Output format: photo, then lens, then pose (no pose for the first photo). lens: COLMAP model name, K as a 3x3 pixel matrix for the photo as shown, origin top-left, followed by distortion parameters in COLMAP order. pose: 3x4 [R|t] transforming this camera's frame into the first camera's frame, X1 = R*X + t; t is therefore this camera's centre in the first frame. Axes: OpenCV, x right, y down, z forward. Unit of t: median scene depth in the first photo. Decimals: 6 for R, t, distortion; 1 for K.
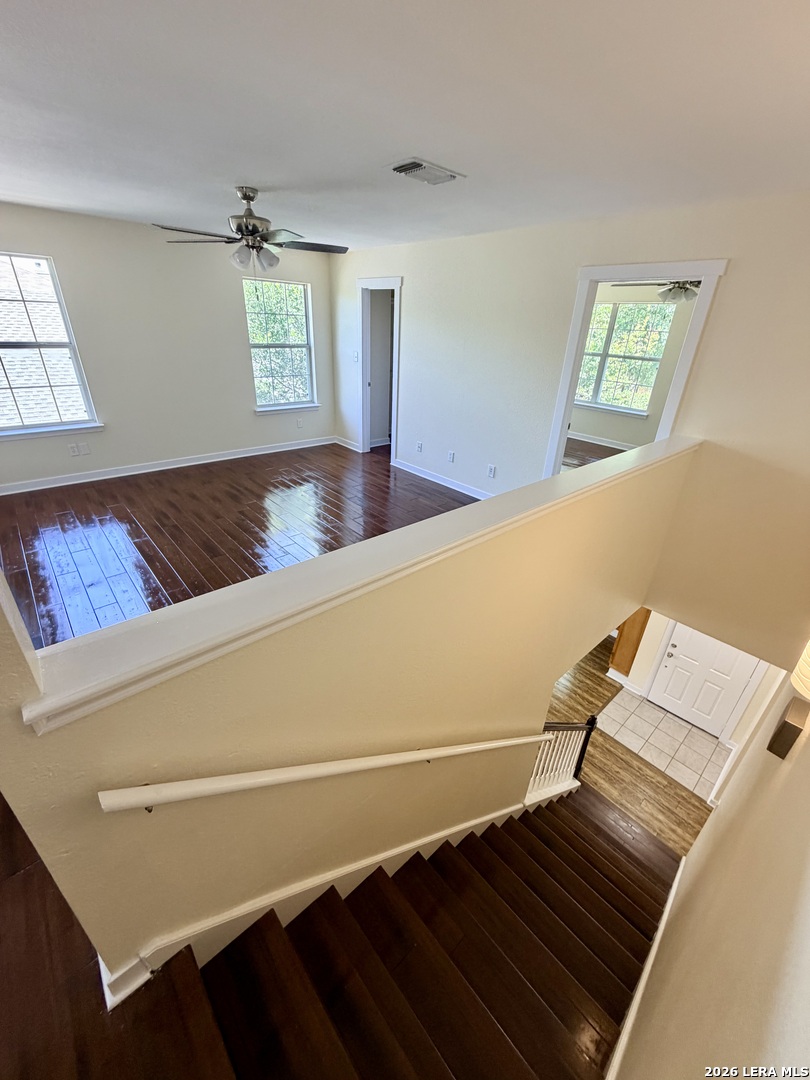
lens RADIAL K [[429.2, 0, 406.2], [0, 429.2, 539.7], [0, 0, 1]] dist [0.001644, -0.000002]
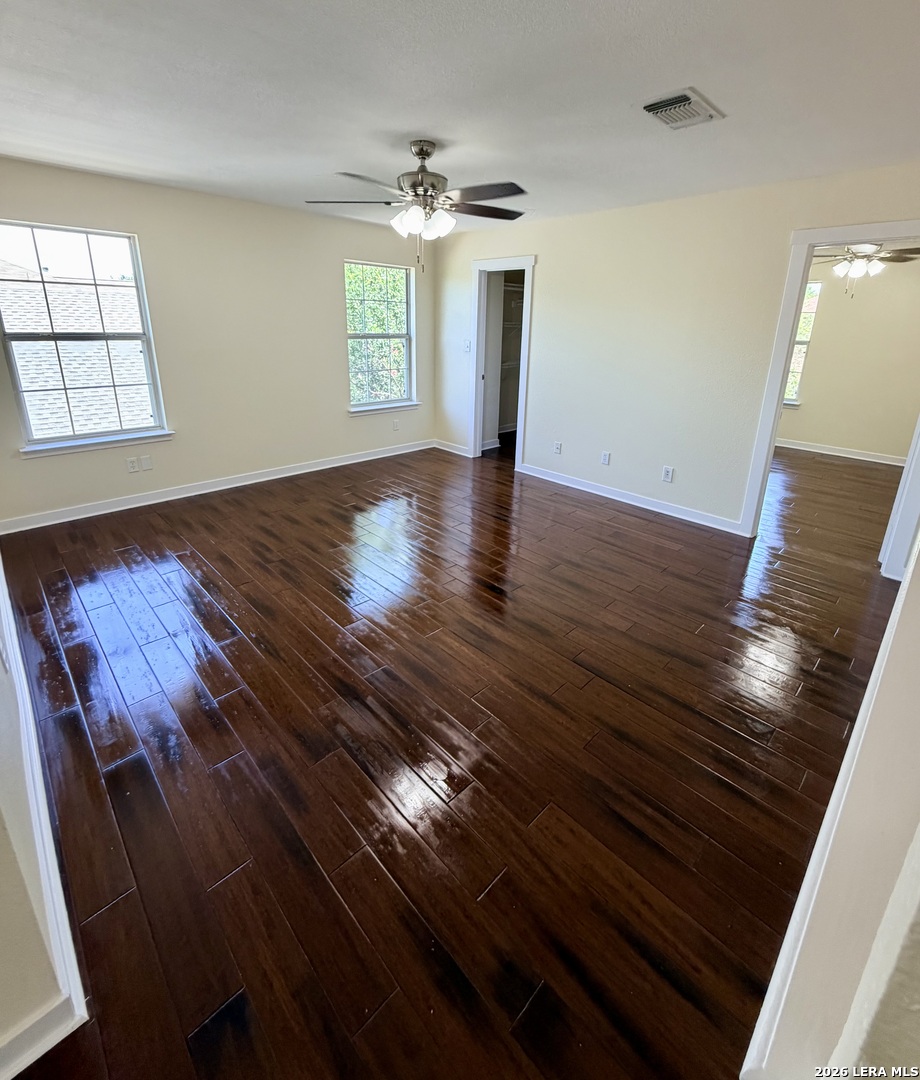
lens RADIAL K [[489.7, 0, 454.6], [0, 489.7, 472.1], [0, 0, 1]] dist [0.002667, 0.000198]
pose [[0.998726, -0.032938, 0.038232, -0.229838], [0.039022, 0.984459, -0.171223, -0.022687], [-0.031998, 0.172497, 0.984490, 0.116561]]
